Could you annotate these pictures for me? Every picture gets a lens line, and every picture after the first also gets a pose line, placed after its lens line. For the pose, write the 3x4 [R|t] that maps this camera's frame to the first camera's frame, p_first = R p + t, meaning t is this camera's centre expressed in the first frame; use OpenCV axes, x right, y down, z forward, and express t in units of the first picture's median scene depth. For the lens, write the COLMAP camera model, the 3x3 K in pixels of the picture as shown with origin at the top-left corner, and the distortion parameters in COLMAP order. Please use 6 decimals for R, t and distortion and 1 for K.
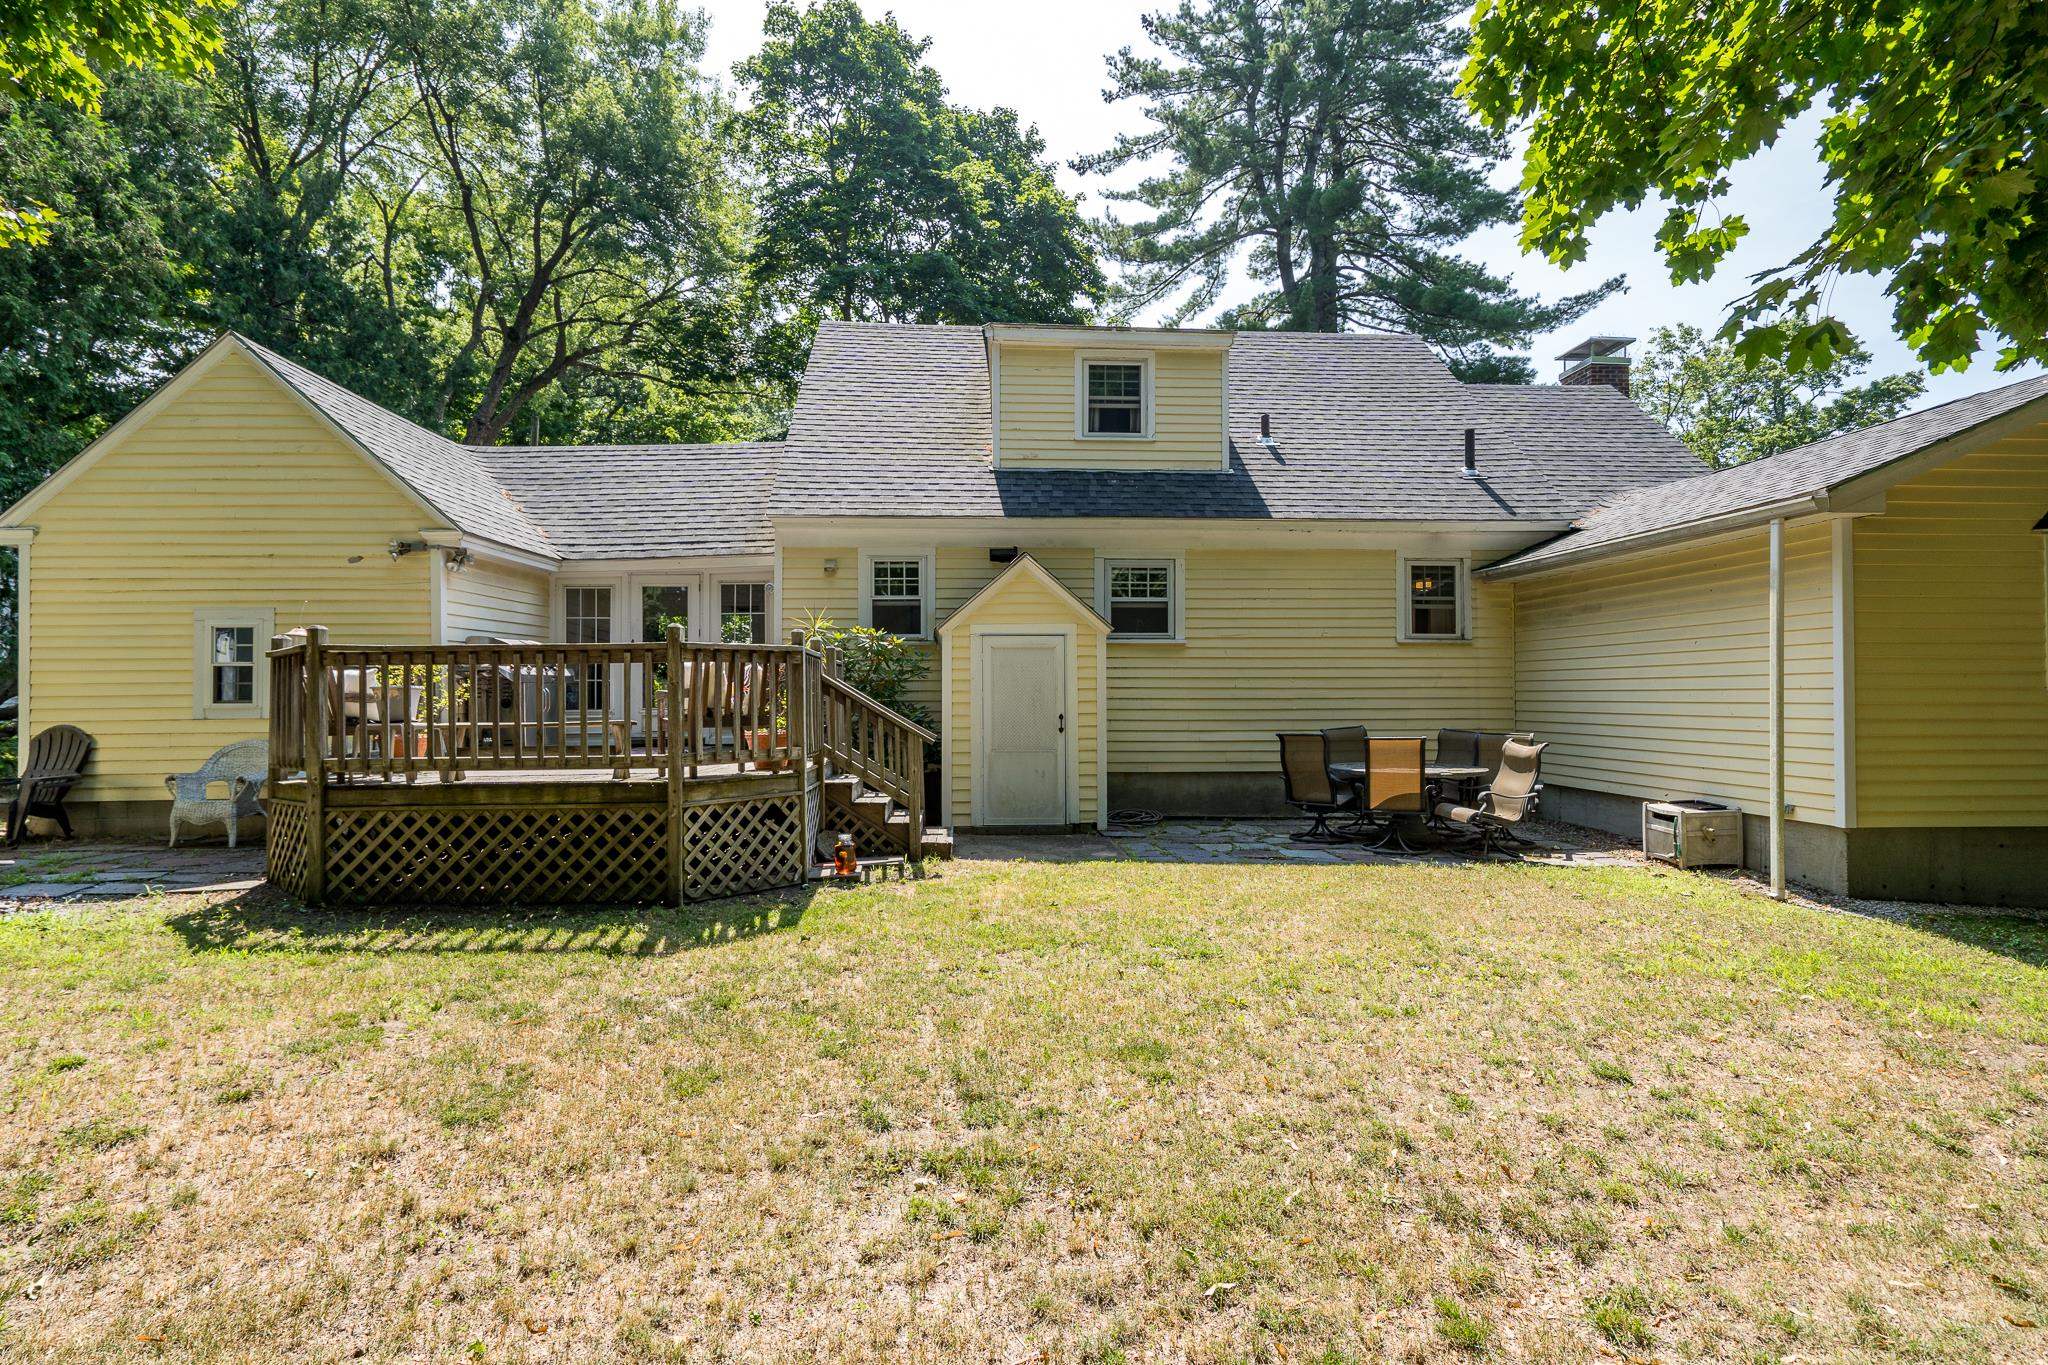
lens RADIAL K [[1034.3, 0, 1011.1], [0, 1034.3, 683.7], [0, 0, 1]] dist [0.001190, 0.000177]
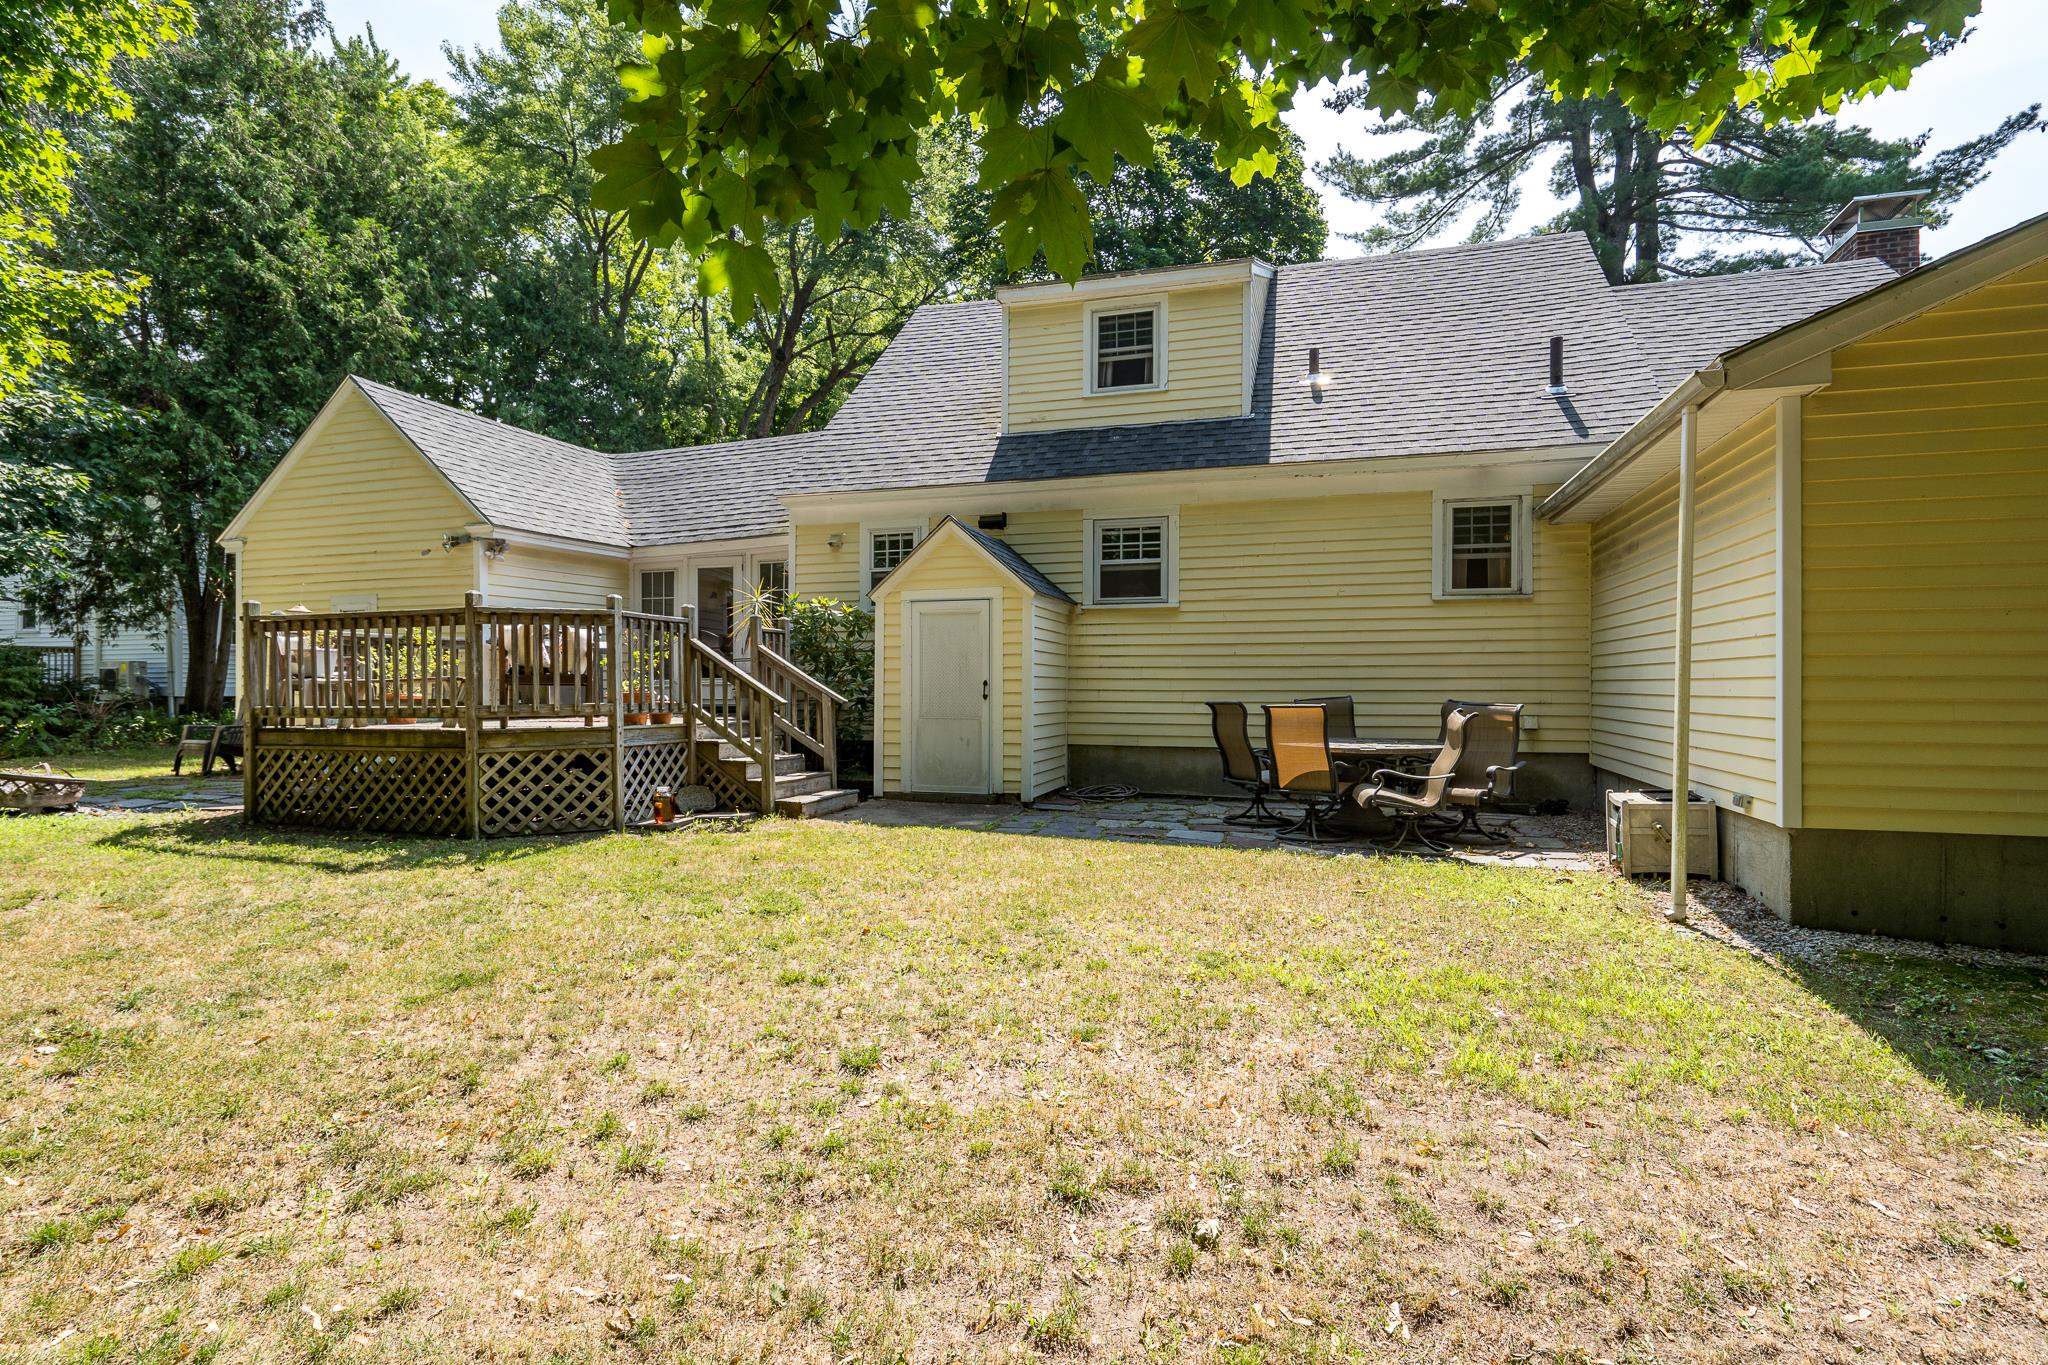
lens RADIAL K [[1034.3, 0, 1011.6], [0, 1034.3, 681.2], [0, 0, 1]] dist [0.001190, 0.000177]
pose [[0.933568, 0.000509, -0.358400, 0.408228], [0.002291, 0.999970, 0.007387, 0.022248], [0.358393, -0.007717, 0.933539, 0.099666]]
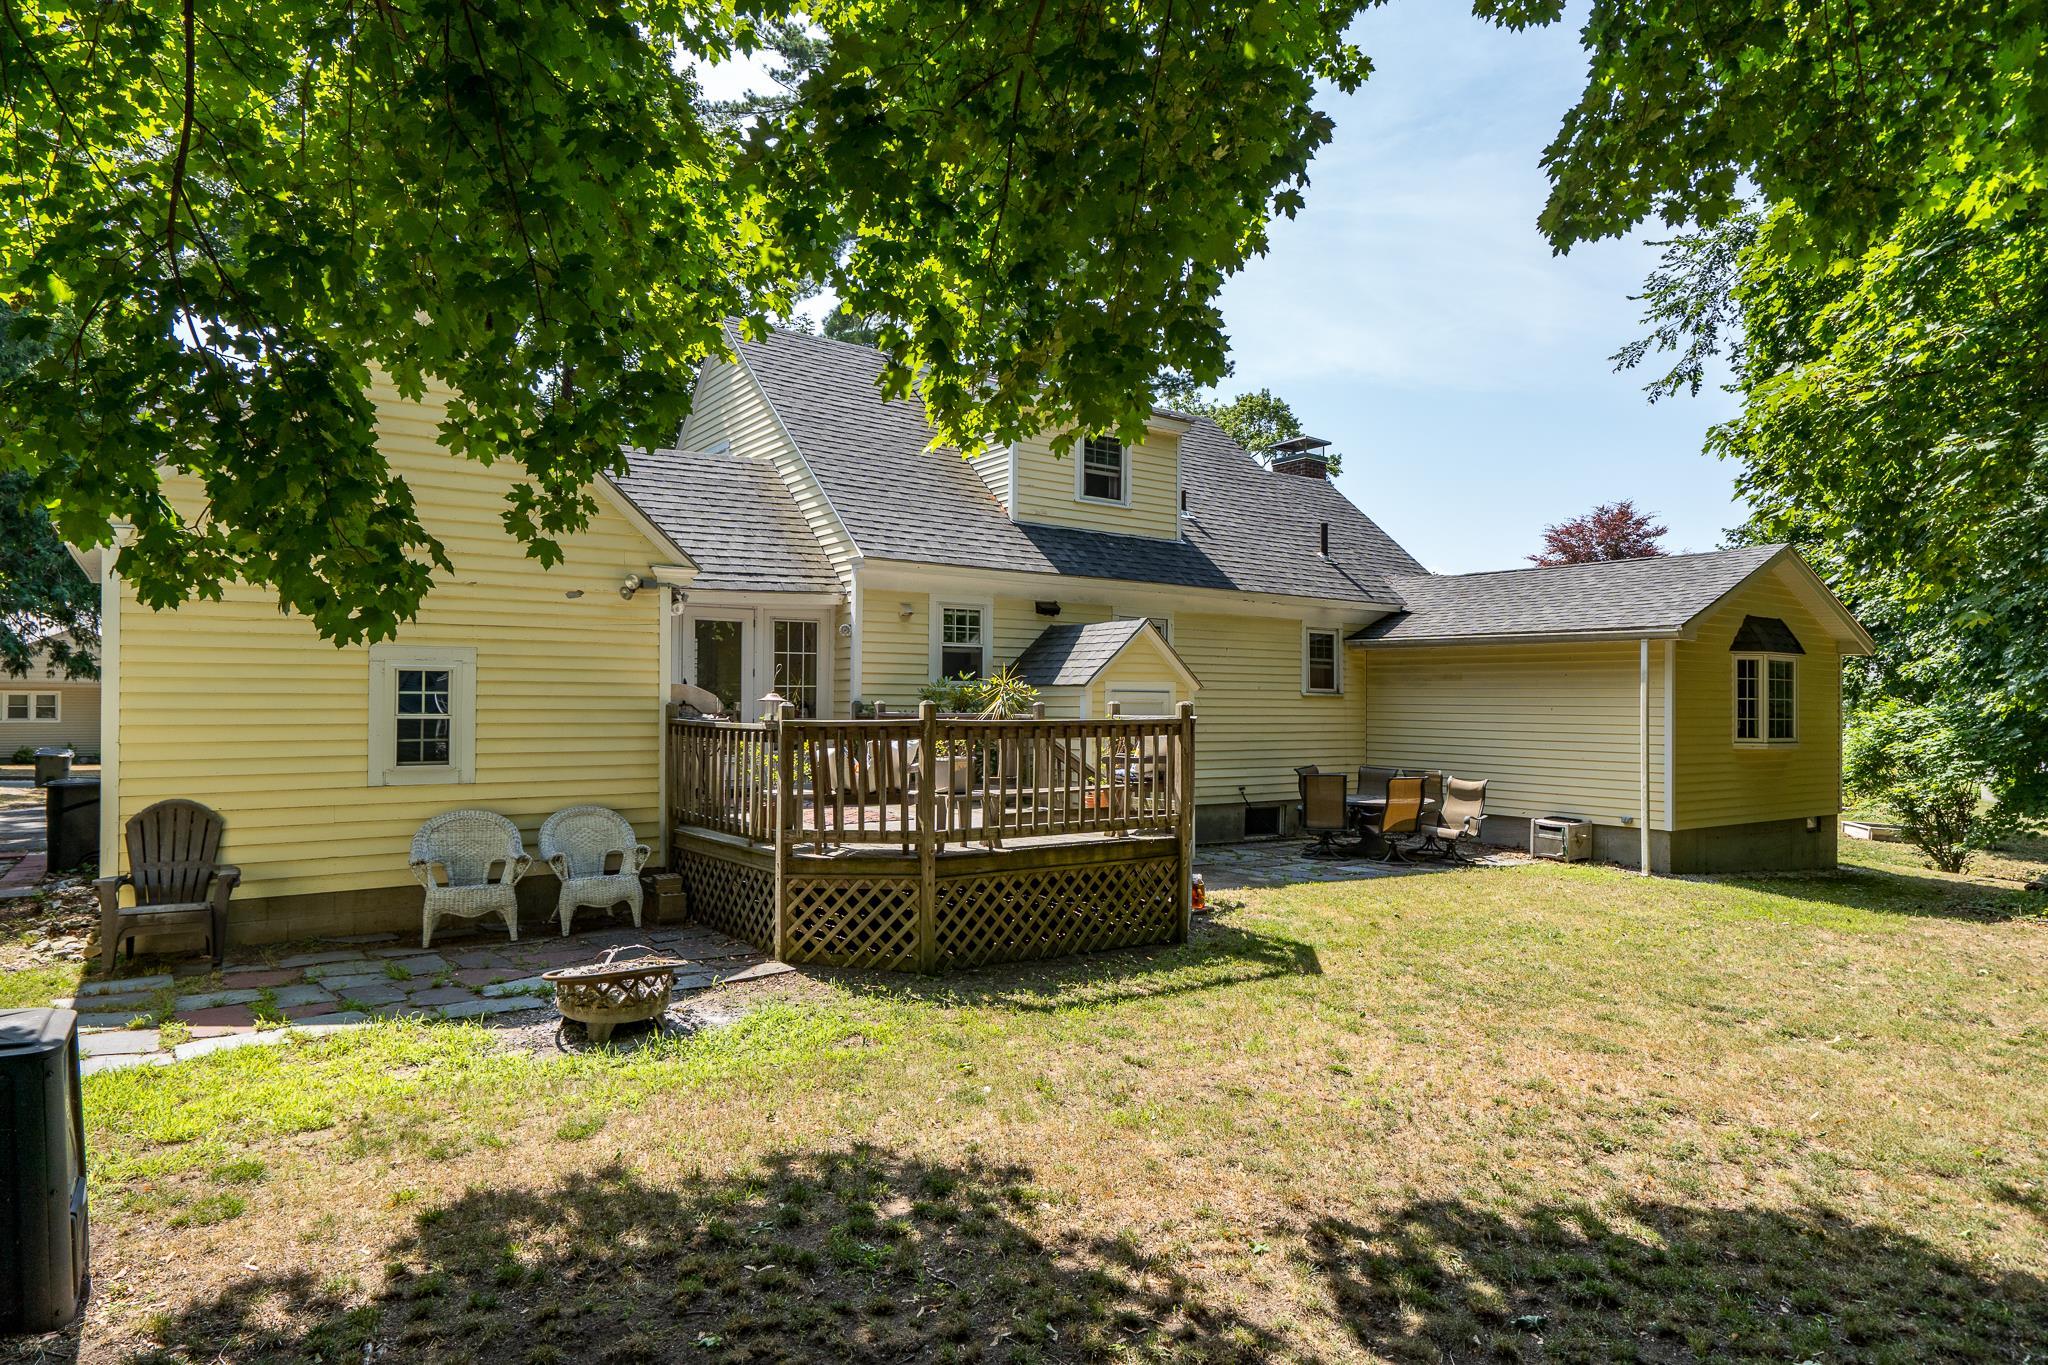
lens RADIAL K [[1188.0, 0, 1018.7], [0, 1188.0, 696.5], [0, 0, 1]] dist [0.000093, -0.000533]
pose [[0.844102, 0.014630, 0.535984, -0.773721], [-0.020538, 0.999776, 0.005055, -0.044376], [-0.535790, -0.015275, 0.844213, -0.019940]]
